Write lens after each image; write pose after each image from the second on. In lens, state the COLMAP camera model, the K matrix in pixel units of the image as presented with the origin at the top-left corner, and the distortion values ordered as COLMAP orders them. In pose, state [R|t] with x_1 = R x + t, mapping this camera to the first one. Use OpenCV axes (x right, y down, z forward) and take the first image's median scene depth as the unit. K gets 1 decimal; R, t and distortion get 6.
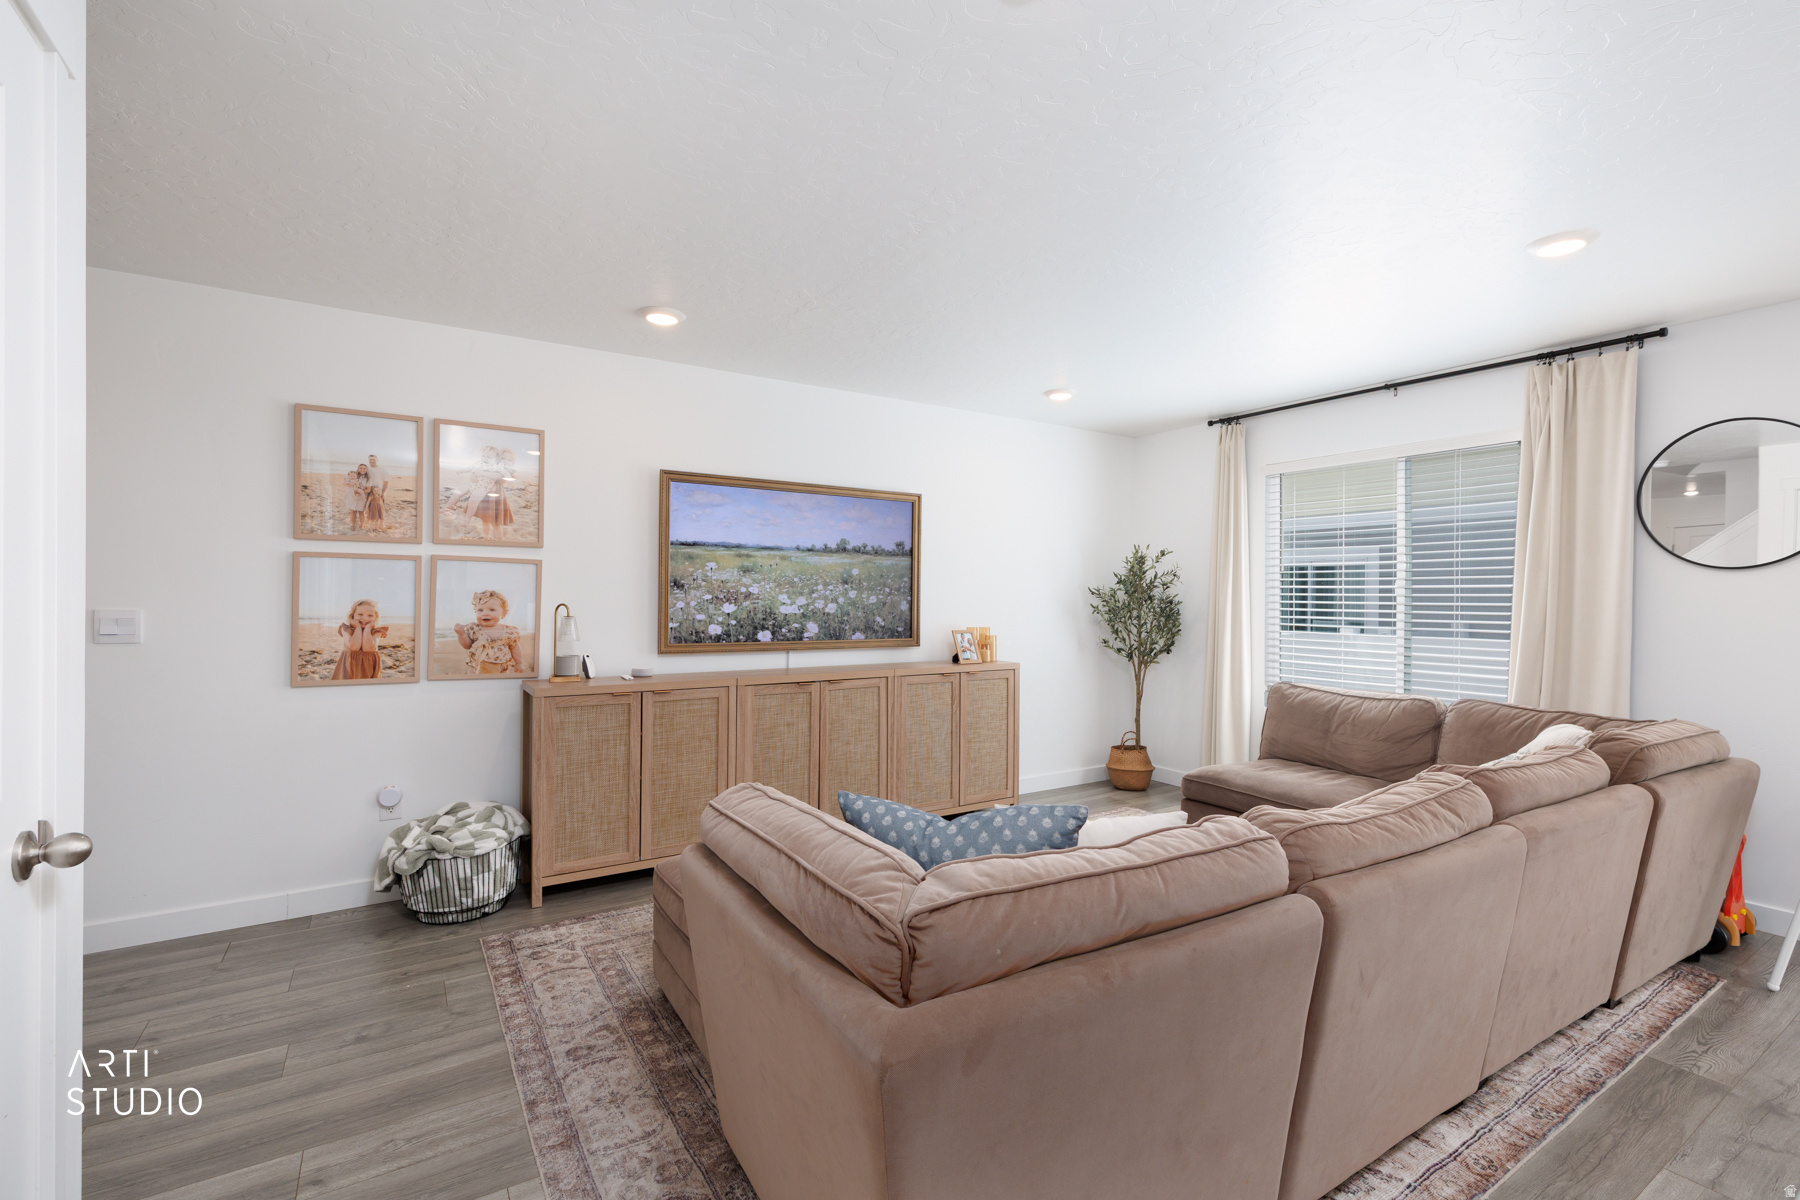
lens RADIAL K [[811.8, 0, 899.7], [0, 811.8, 605.1], [0, 0, 1]] dist [0.010489, -0.002504]
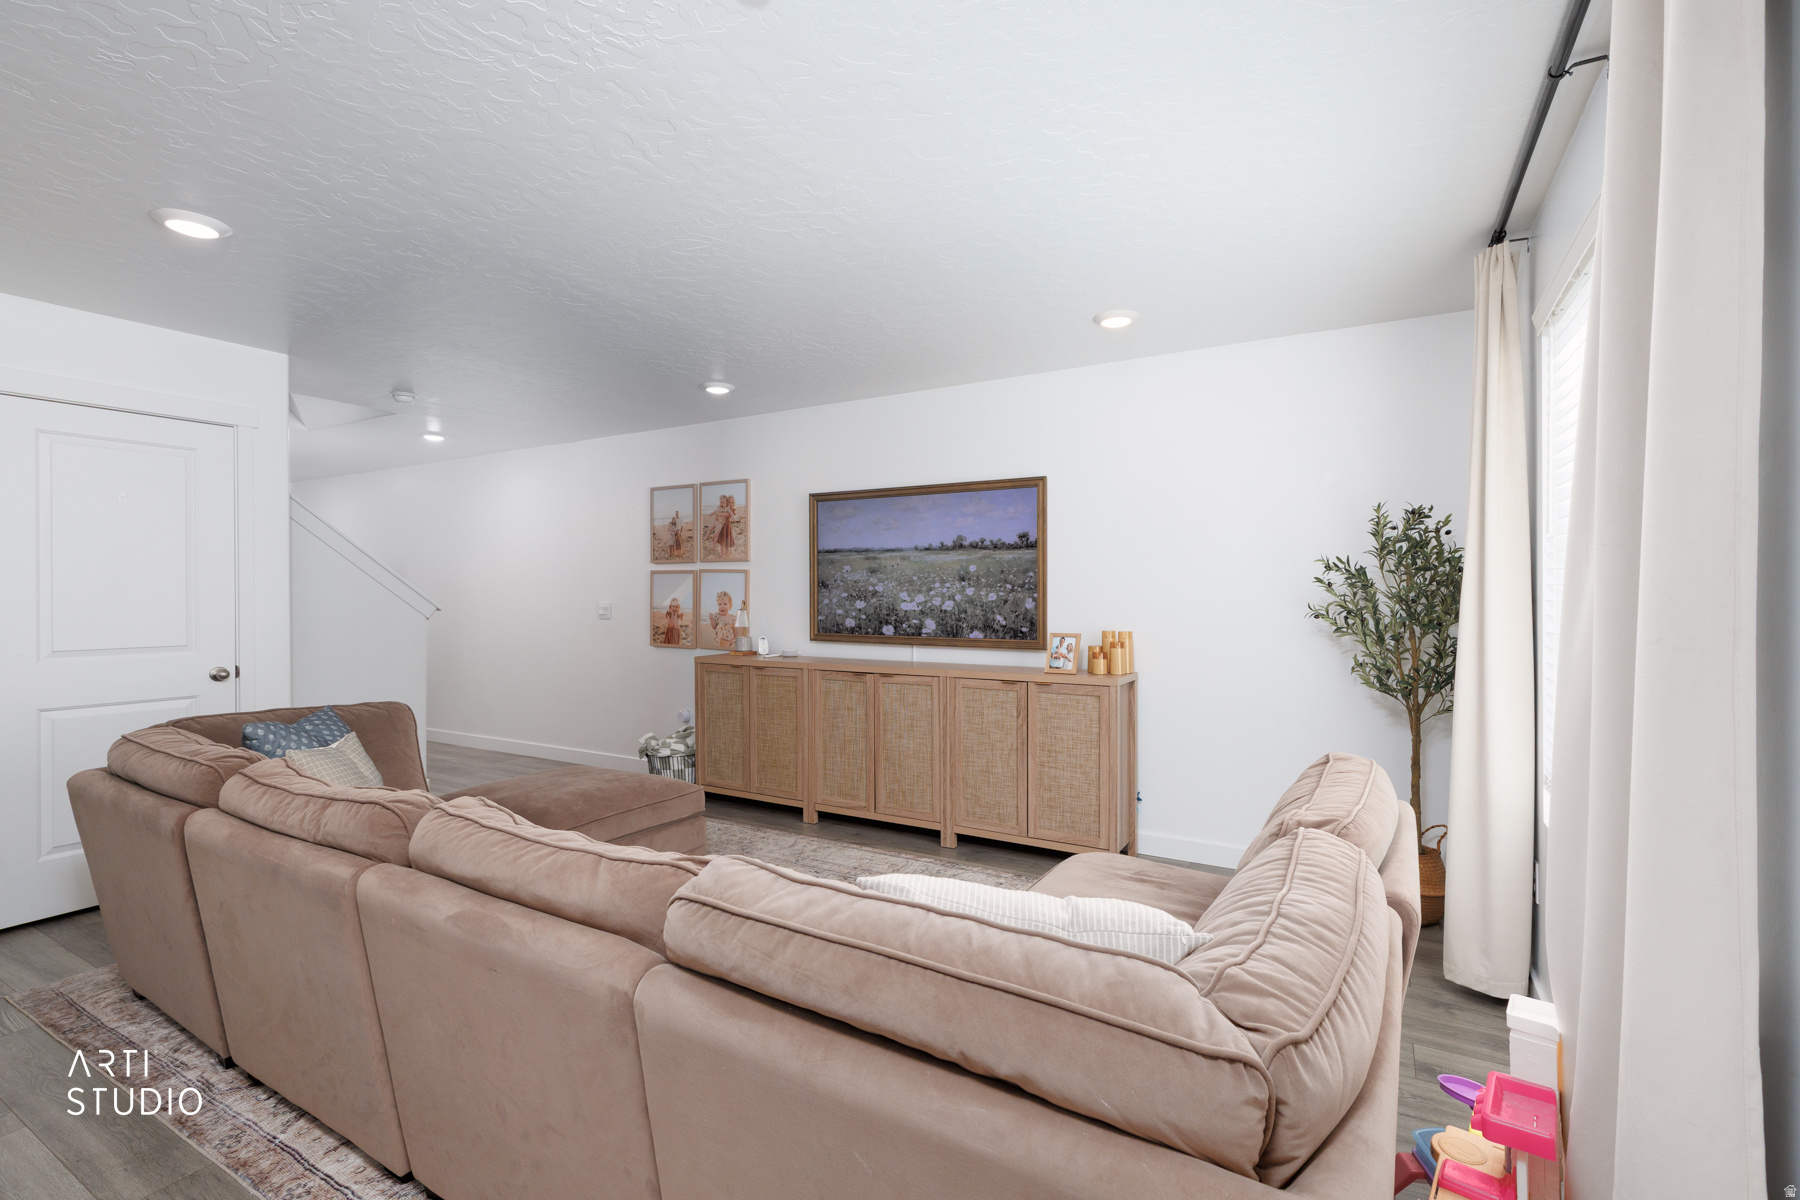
lens RADIAL K [[811.8, 0, 916.0], [0, 811.8, 603.3], [0, 0, 1]] dist [0.010489, -0.002504]
pose [[0.446734, 0.004978, -0.894653, 0.838634], [-0.005862, 0.999979, 0.002637, -0.001474], [0.894648, 0.004066, 0.446754, 0.542674]]
